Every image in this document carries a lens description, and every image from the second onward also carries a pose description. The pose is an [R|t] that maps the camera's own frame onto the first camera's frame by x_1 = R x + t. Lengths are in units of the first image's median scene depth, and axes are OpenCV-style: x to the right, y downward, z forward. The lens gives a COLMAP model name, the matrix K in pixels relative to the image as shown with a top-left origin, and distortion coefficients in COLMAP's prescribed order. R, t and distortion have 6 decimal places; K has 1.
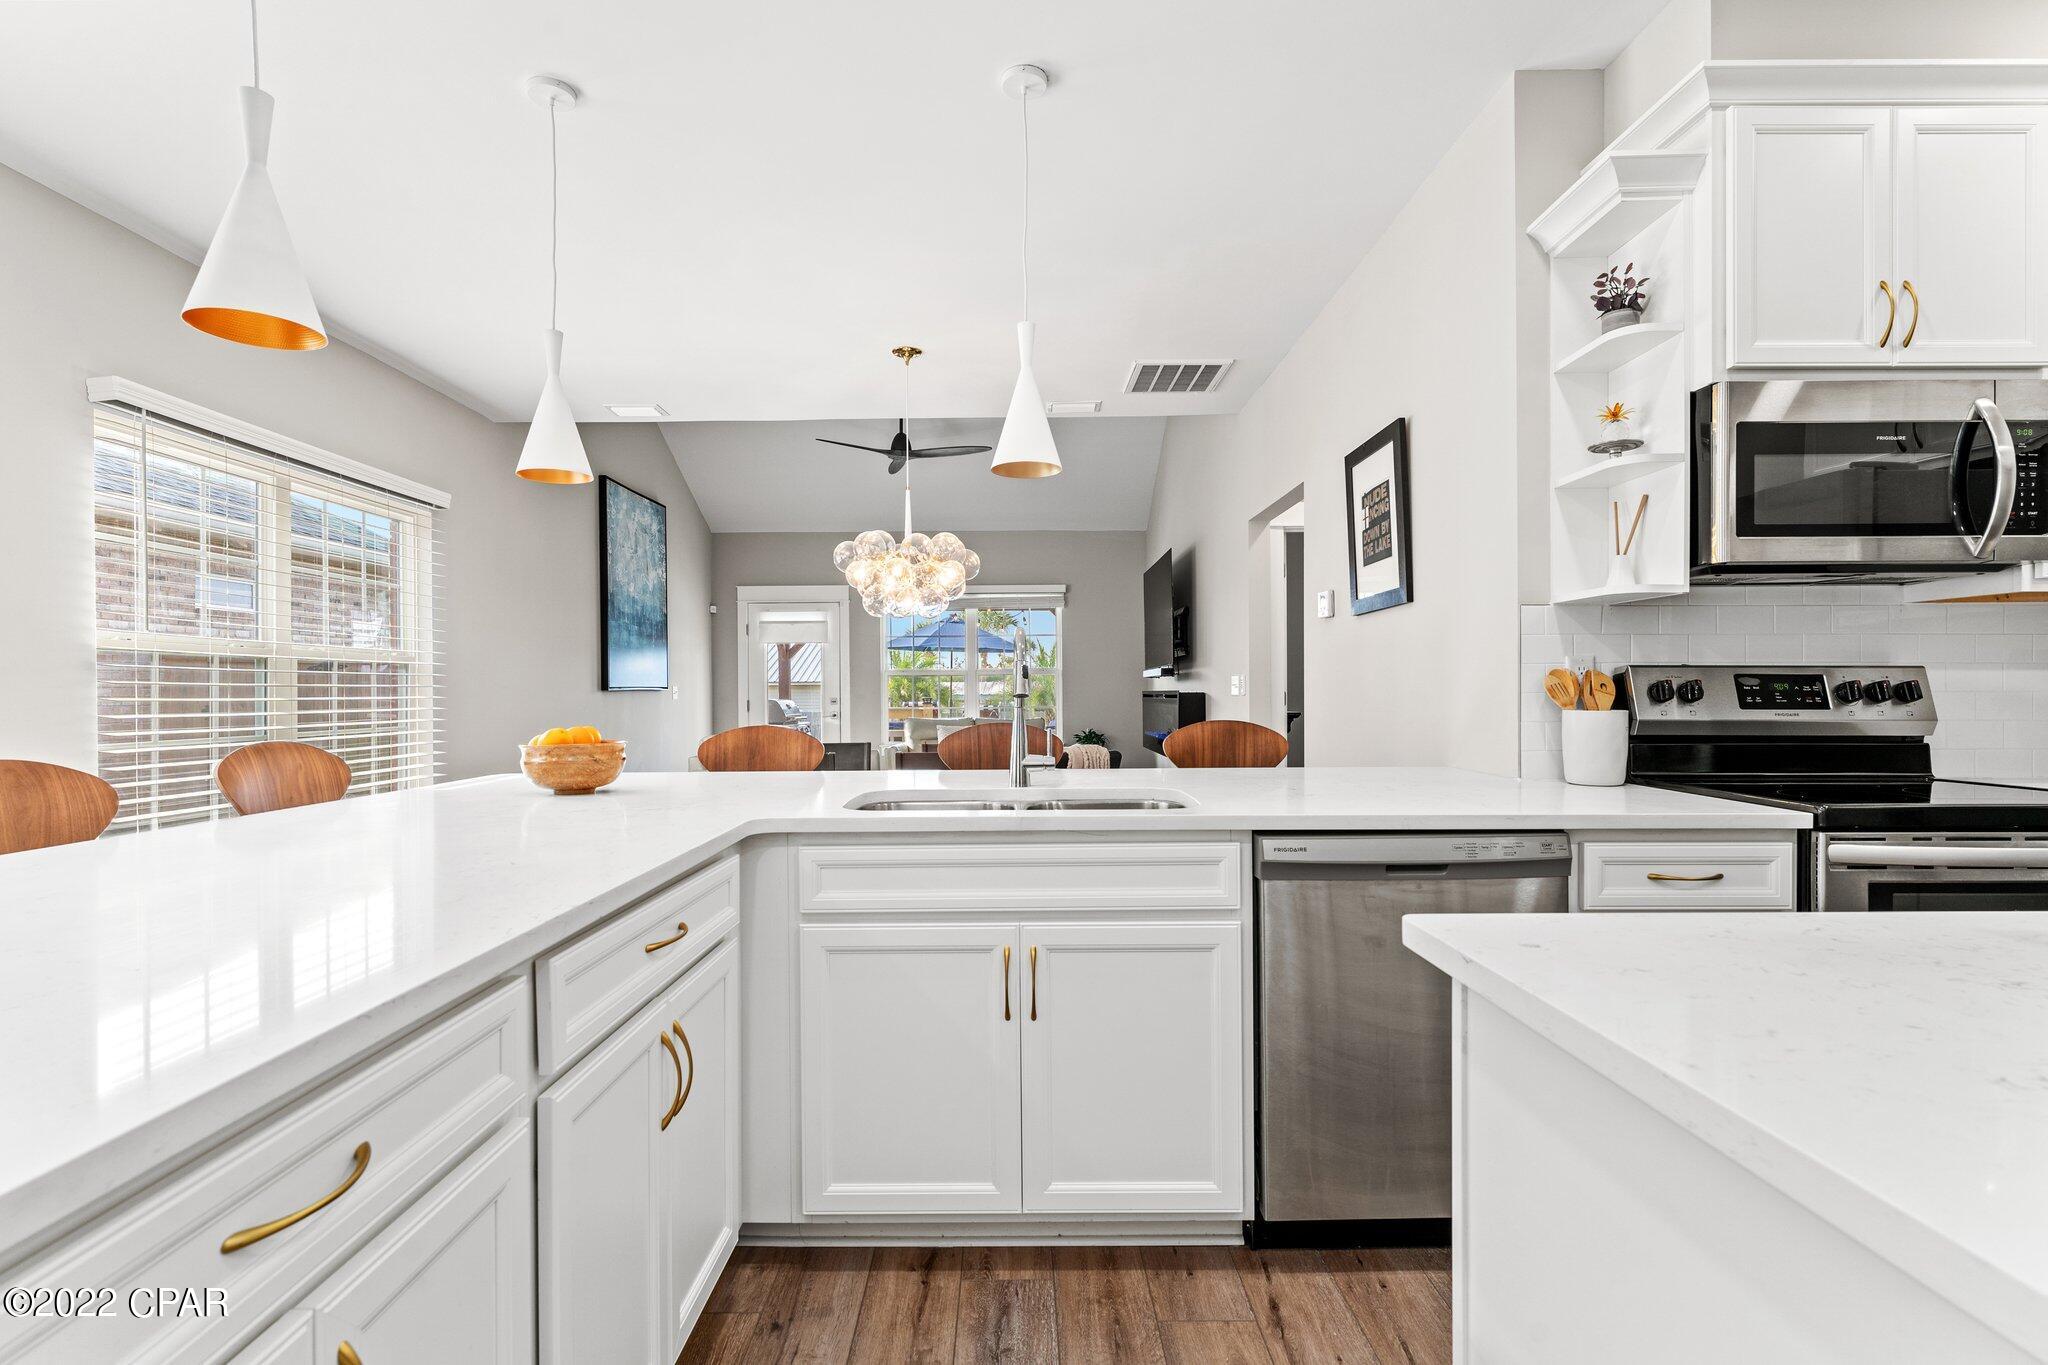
lens RADIAL K [[948.0, 0, 1020.6], [0, 948.0, 691.4], [0, 0, 1]] dist [-0.002995, -0.000798]
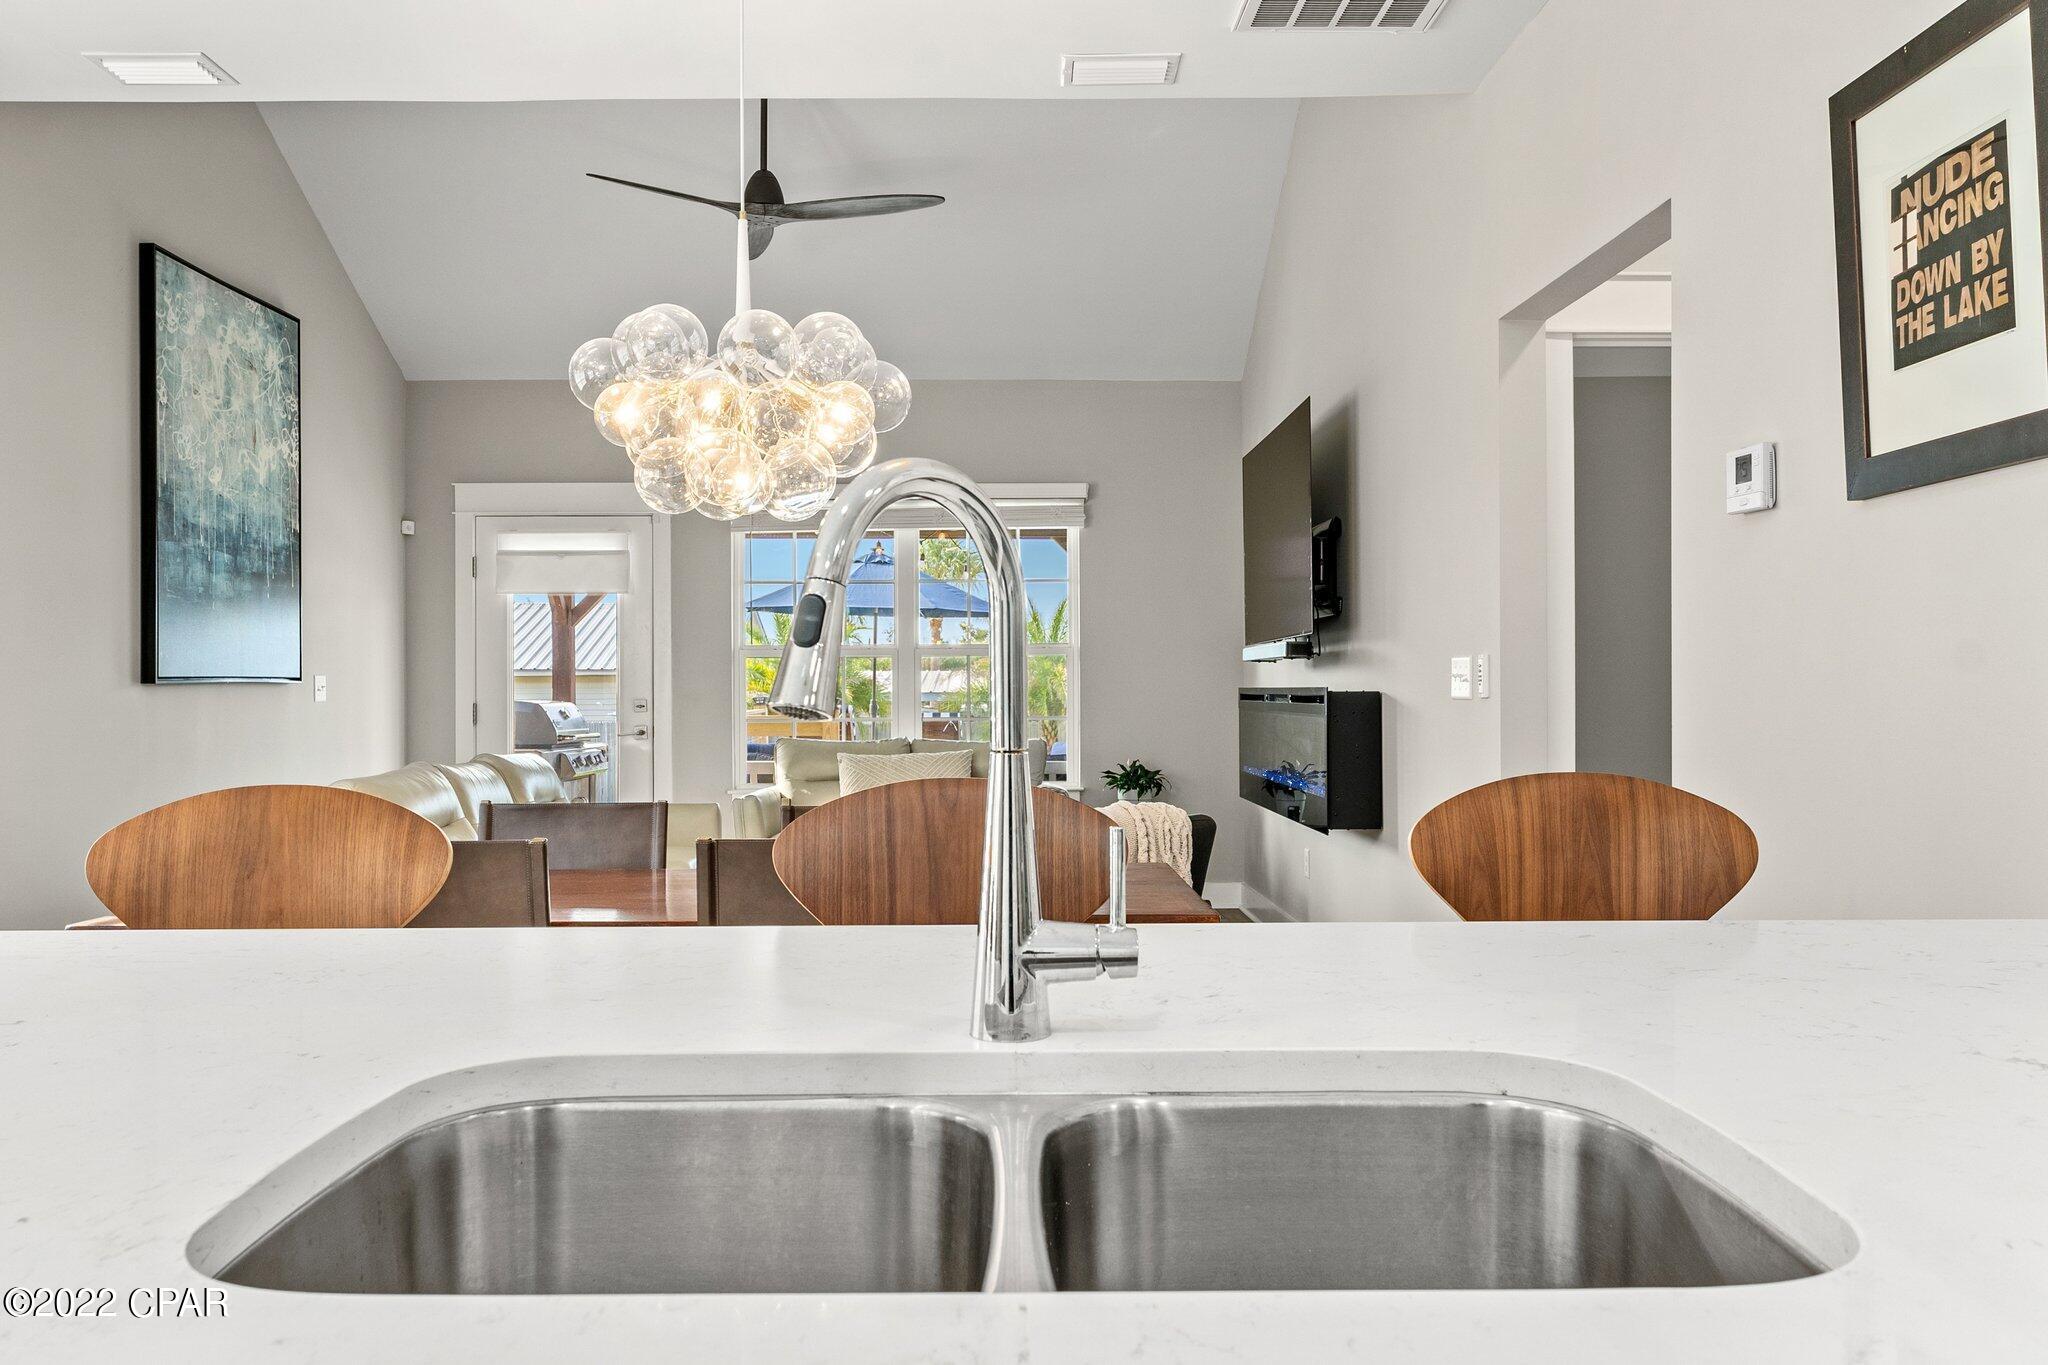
lens RADIAL K [[1571.0, 0, 1024.0], [0, 1571.0, 682.5], [0, 0, 1]] dist [-0.010907, -0.002944]
pose [[0.999862, 0.002913, 0.016339, -0.003677], [-0.002868, 0.999992, -0.002824, -0.001465], [-0.016347, 0.002777, 0.999863, 0.413380]]
